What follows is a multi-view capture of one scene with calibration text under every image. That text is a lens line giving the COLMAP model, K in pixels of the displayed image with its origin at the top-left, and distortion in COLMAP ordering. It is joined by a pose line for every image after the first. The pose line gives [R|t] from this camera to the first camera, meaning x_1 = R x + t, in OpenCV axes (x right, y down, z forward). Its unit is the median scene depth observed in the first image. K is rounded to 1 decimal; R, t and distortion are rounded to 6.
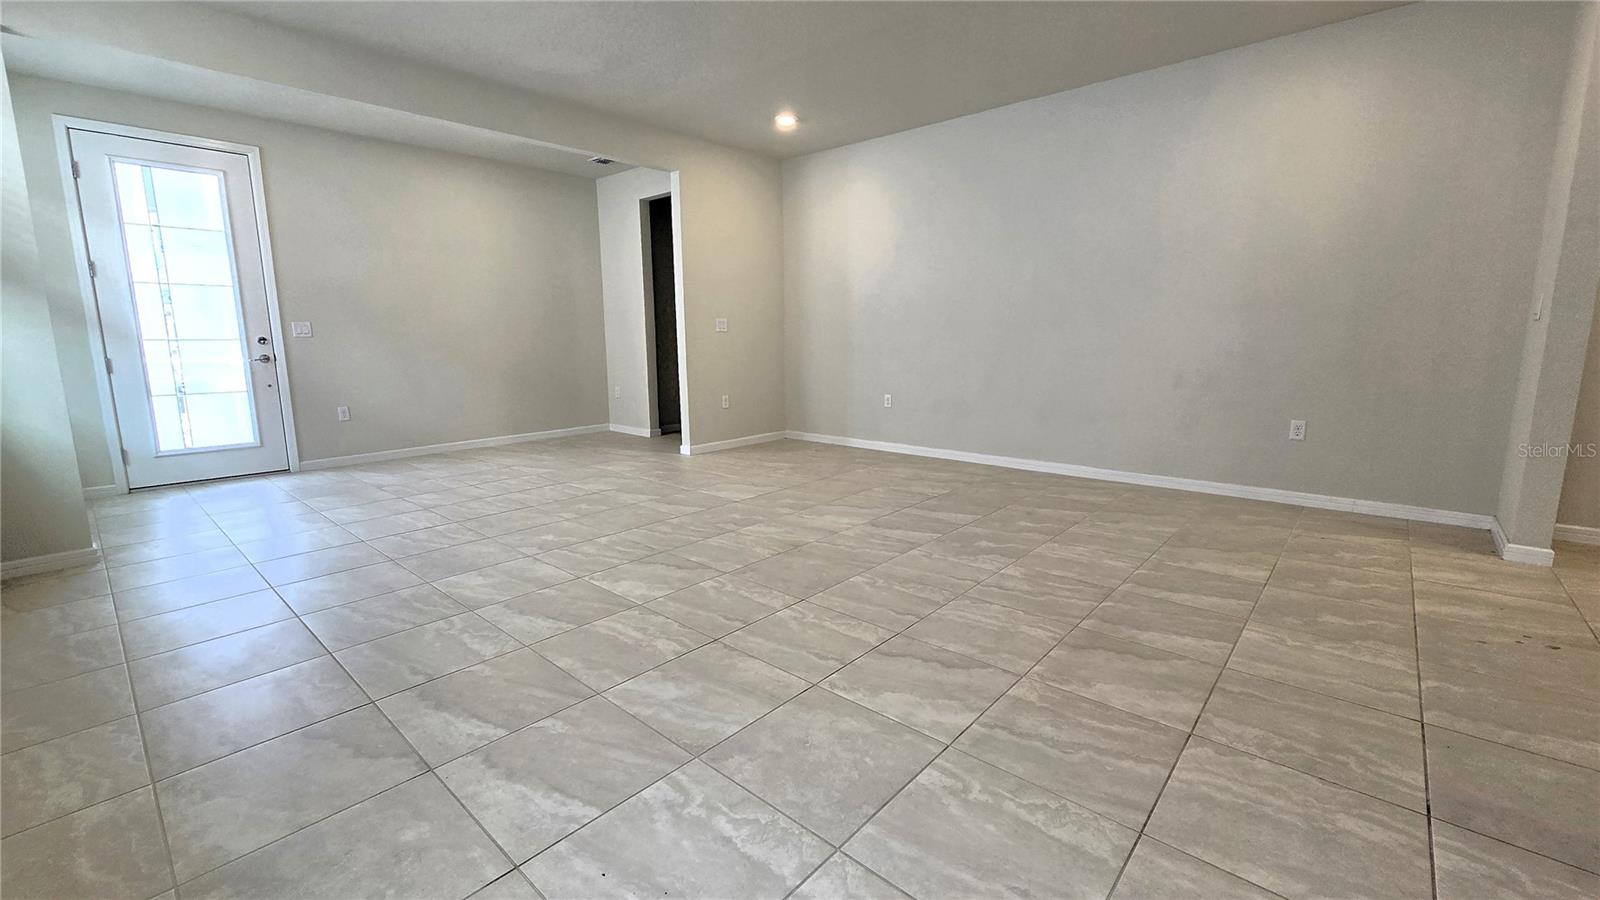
lens RADIAL K [[660.4, 0, 807.4], [0, 660.4, 440.8], [0, 0, 1]] dist [0.000923, 0.000189]
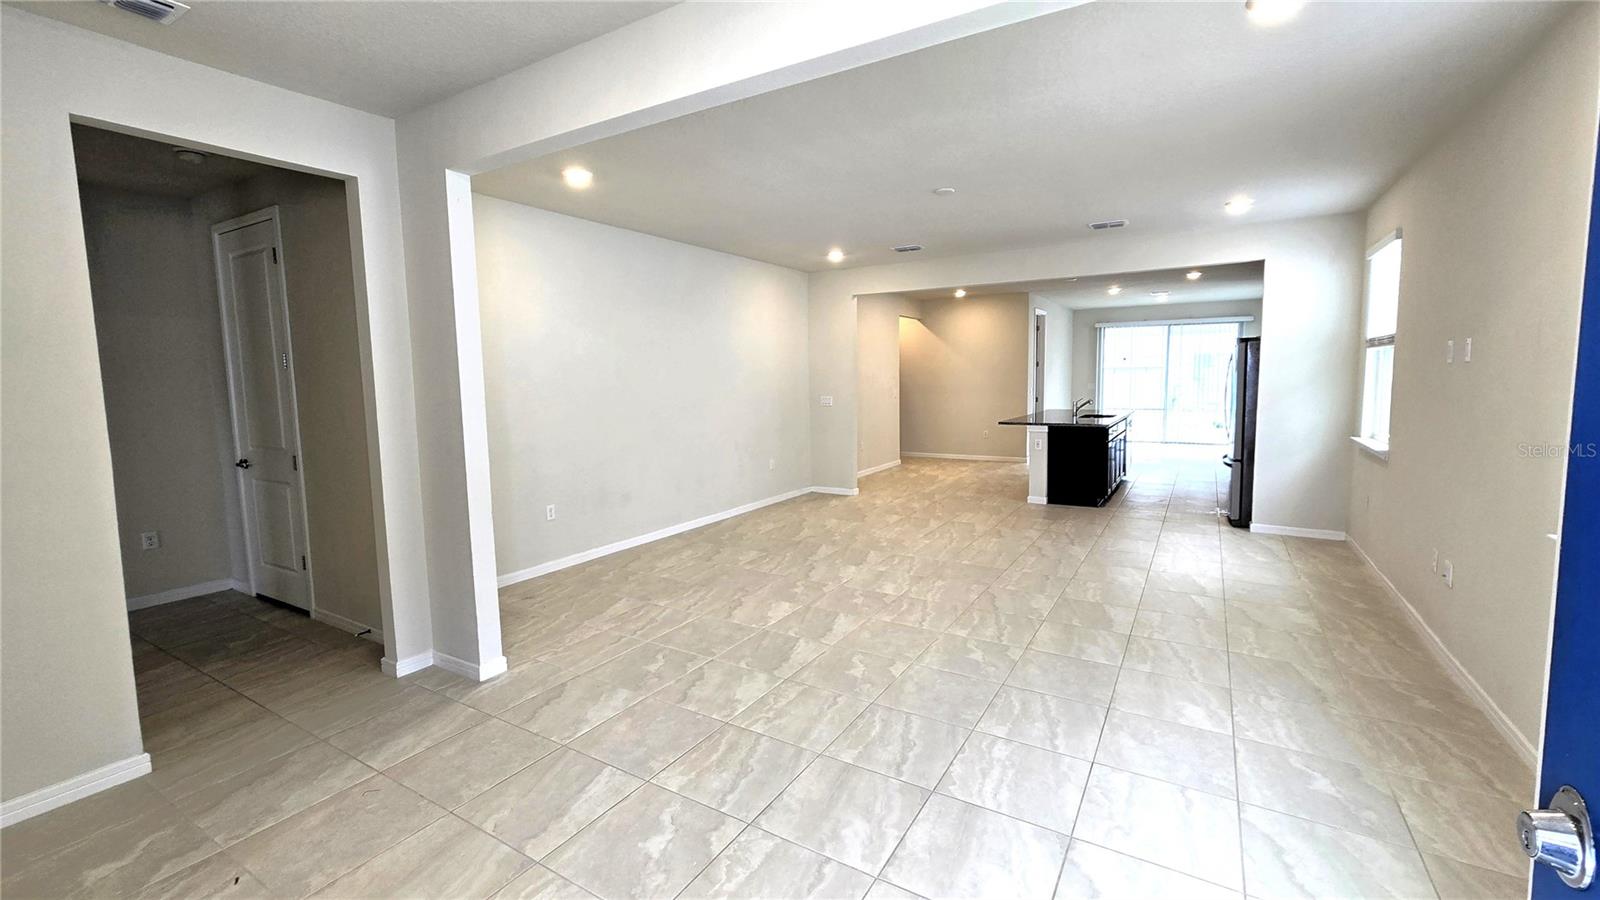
lens RADIAL K [[654.5, 0, 816.0], [0, 654.5, 434.1], [0, 0, 1]] dist [0.001690, 0.000145]
pose [[-0.188694, -0.074953, 0.979171, -1.585074], [0.172891, 0.978974, 0.108256, -0.400018], [-0.966697, 0.189717, -0.171768, 1.662923]]
